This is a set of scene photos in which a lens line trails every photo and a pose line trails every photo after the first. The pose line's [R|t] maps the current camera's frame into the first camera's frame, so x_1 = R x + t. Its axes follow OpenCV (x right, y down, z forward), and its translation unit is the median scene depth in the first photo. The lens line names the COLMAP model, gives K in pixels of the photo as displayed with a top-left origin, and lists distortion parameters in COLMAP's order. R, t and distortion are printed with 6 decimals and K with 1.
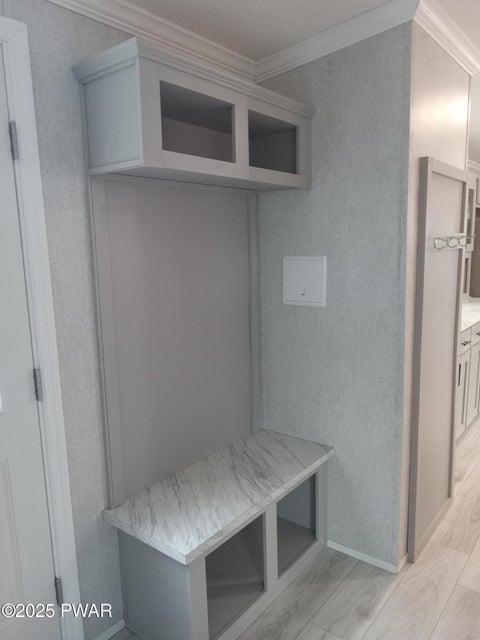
lens RADIAL K [[478.6, 0, 240.0], [0, 478.6, 320.0], [0, 0, 1]] dist [-0.006891, -0.002843]
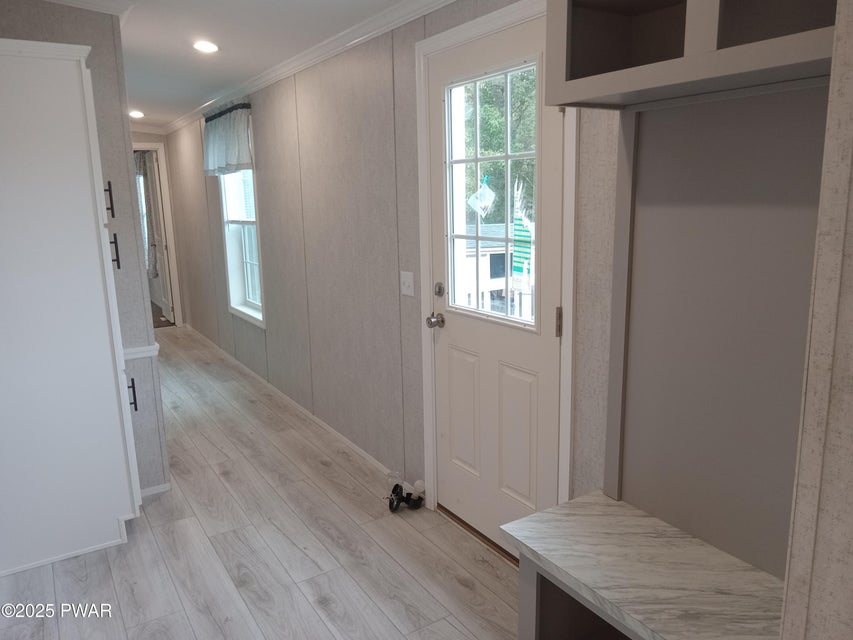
lens RADIAL K [[637.8, 0, 426.4], [0, 637.8, 315.7], [0, 0, 1]] dist [-0.006891, -0.002843]
pose [[-0.331407, 0.207210, -0.920453, 0.857048], [-0.123699, 0.957621, 0.260115, -0.184265], [0.935344, 0.200063, -0.291731, 0.976422]]
